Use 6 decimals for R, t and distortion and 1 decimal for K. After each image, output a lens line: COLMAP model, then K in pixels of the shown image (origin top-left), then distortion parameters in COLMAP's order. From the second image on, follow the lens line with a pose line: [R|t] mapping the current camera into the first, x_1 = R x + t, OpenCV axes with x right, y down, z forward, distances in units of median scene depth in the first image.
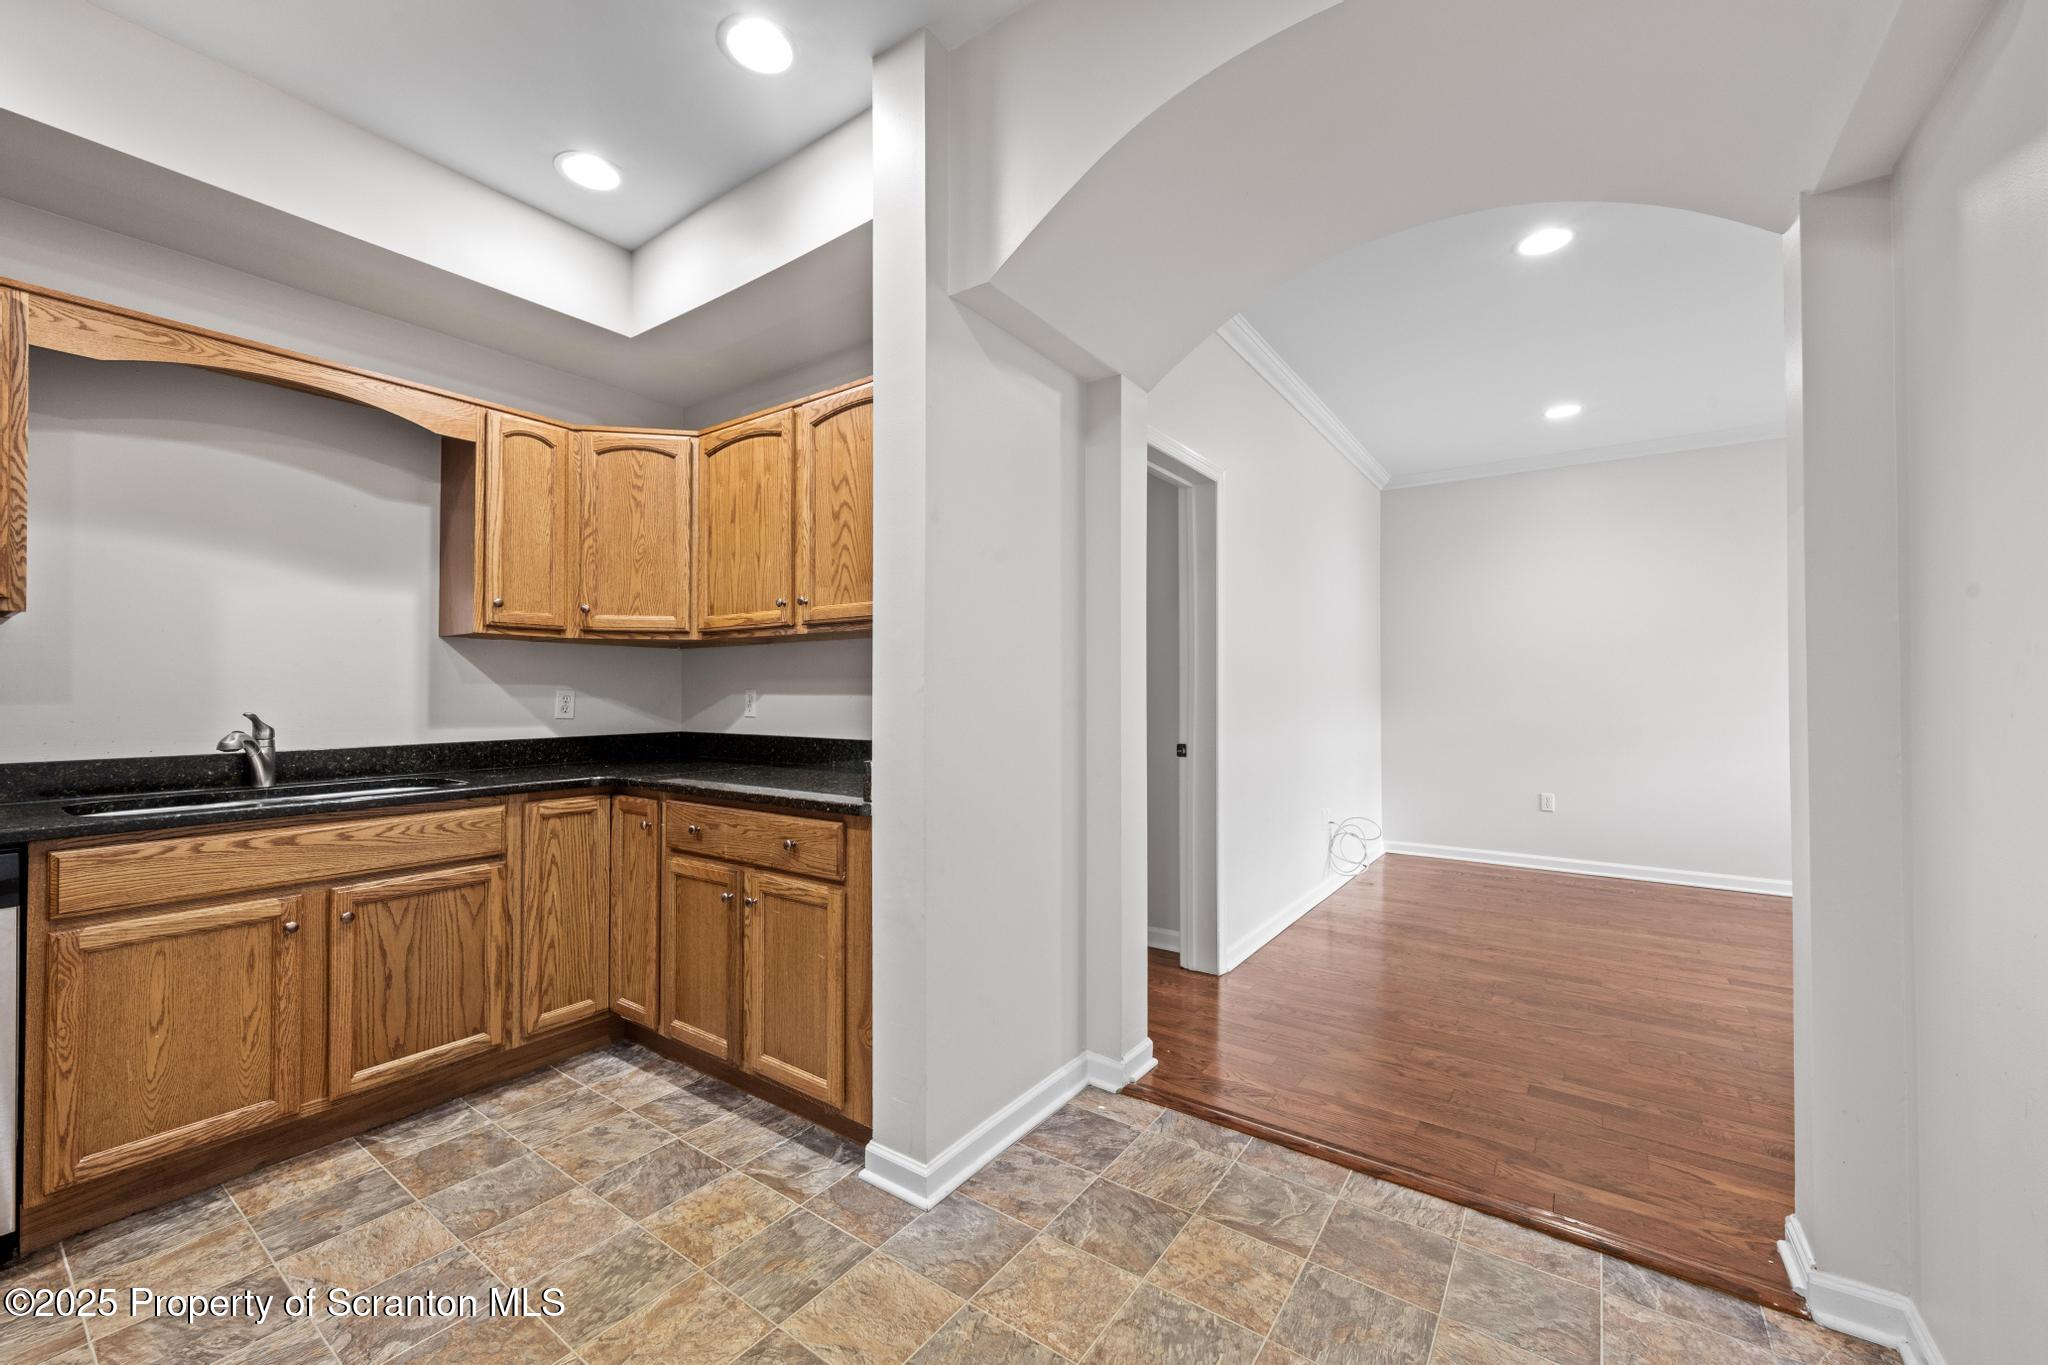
lens RADIAL K [[807.7, 0, 1026.0], [0, 807.7, 685.4], [0, 0, 1]] dist [0.000604, 0.000336]
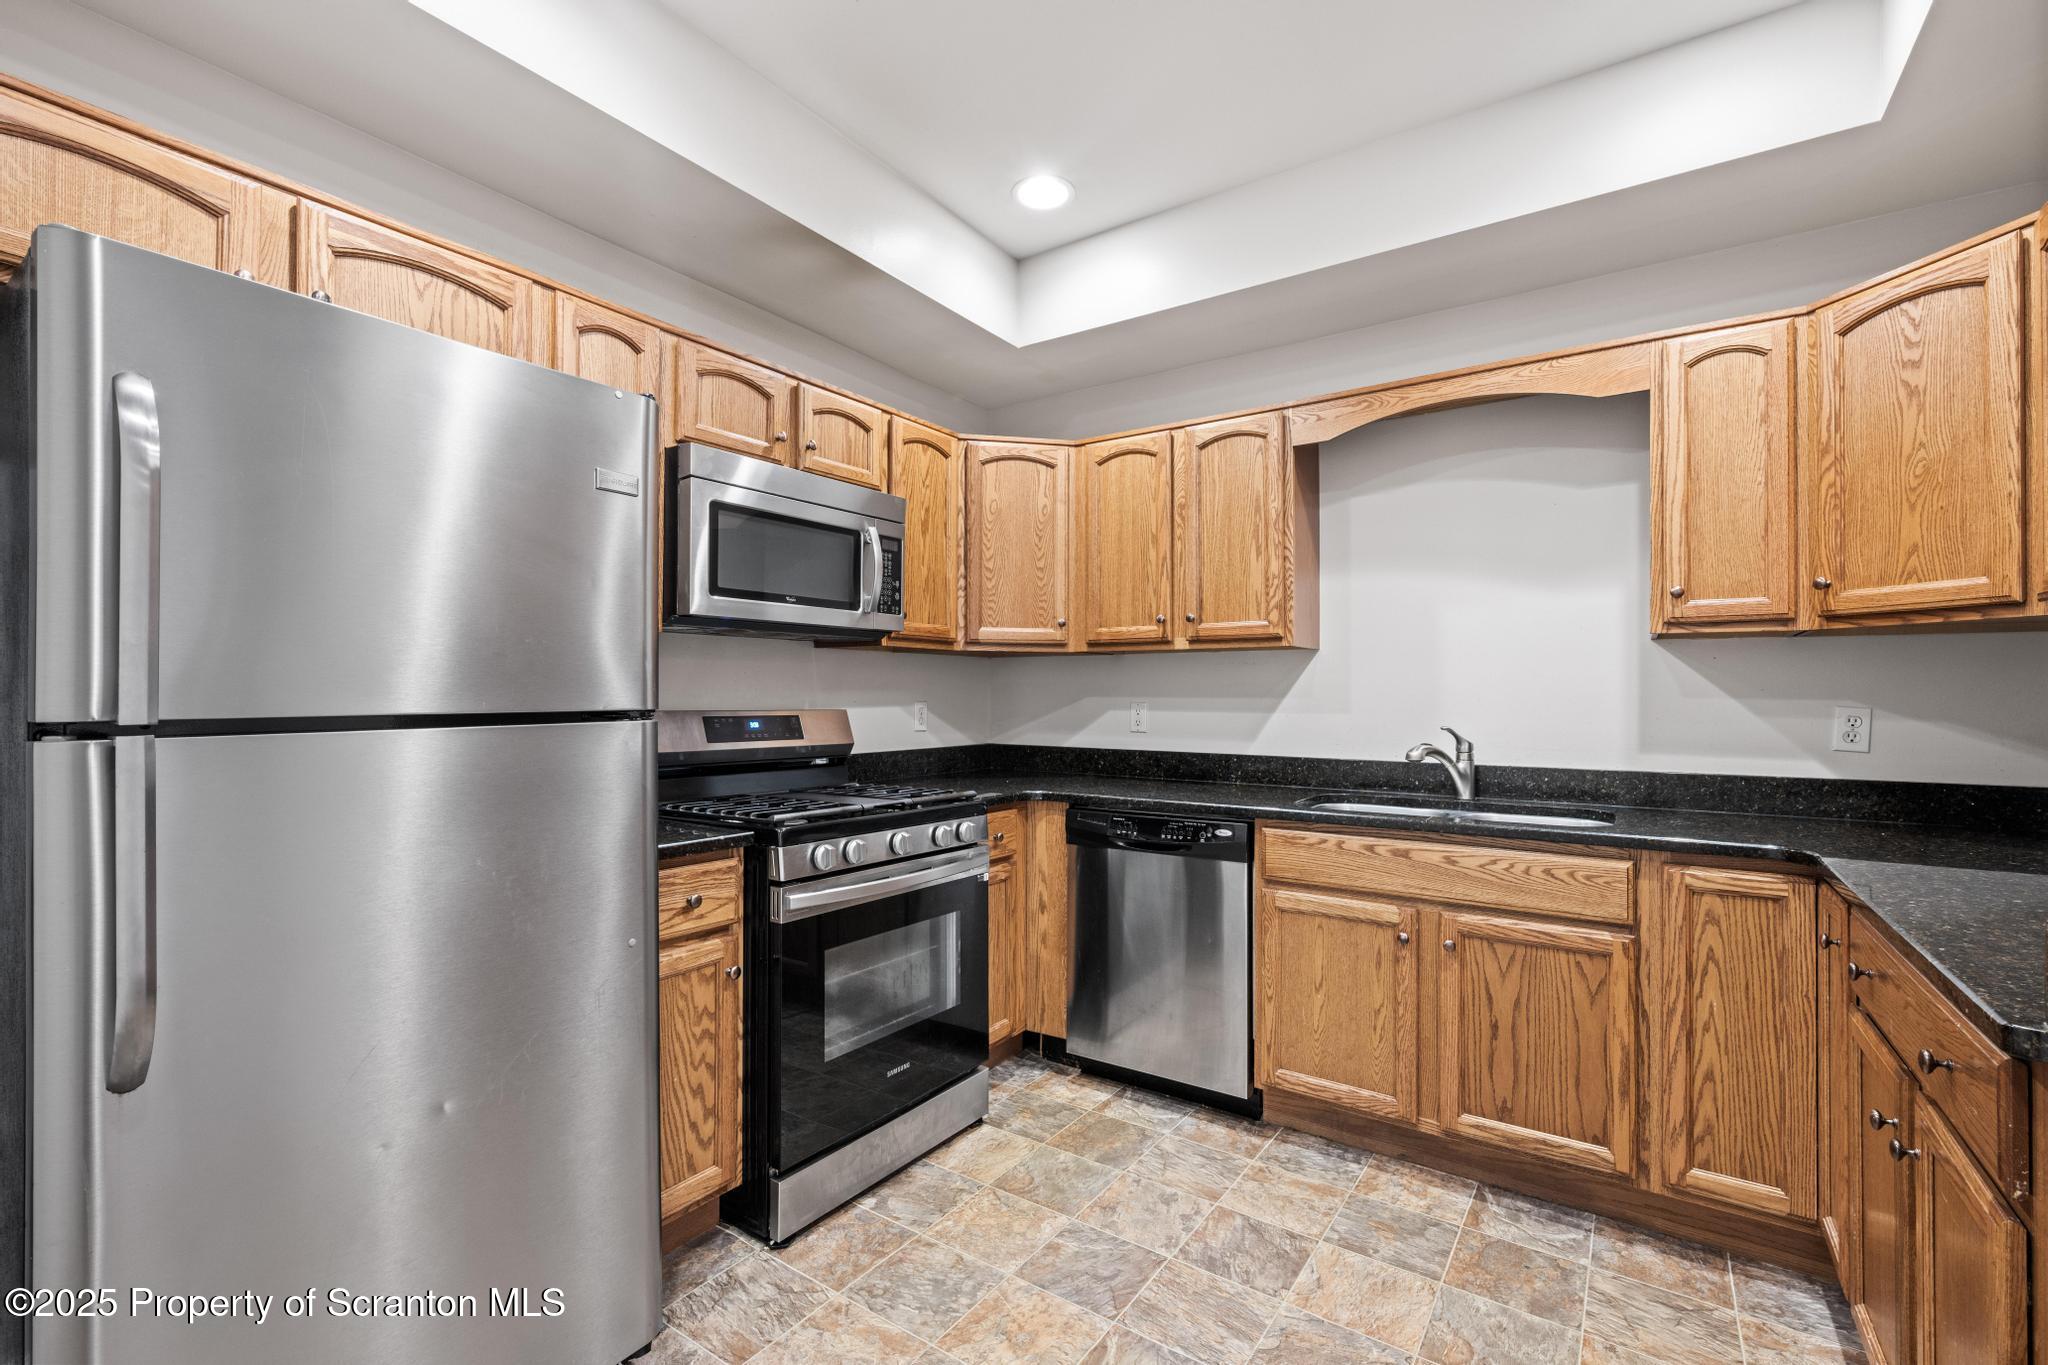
lens RADIAL K [[890.4, 0, 1026.7], [0, 890.4, 681.3], [0, 0, 1]] dist [-0.008972, 0.000862]
pose [[0.006090, -0.010937, -0.999922, 0.189780], [0.004262, 0.999931, -0.010911, -0.014391], [0.999972, -0.004195, 0.006136, 0.446984]]
